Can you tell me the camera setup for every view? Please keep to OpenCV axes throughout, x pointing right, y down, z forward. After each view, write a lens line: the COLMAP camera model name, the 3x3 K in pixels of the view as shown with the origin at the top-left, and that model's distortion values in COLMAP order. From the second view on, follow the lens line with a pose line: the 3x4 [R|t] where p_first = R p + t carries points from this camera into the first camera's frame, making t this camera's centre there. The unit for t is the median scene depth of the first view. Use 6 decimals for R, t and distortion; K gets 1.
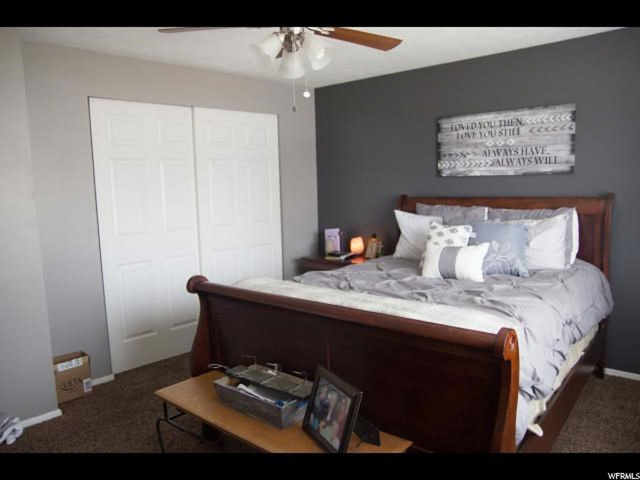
lens RADIAL K [[496.2, 0, 322.4], [0, 496.2, 236.5], [0, 0, 1]] dist [-0.073701, 0.004468]
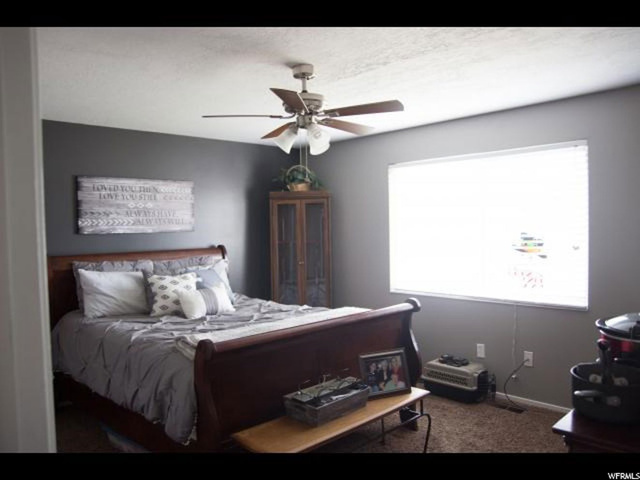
lens RADIAL K [[496.2, 0, 323.0], [0, 496.2, 242.6], [0, 0, 1]] dist [-0.073701, 0.004468]
pose [[0.072552, -0.010843, 0.997306, -0.761026], [0.121094, 0.992639, 0.001983, -0.050622], [-0.989986, 0.120623, 0.073331, 0.477729]]
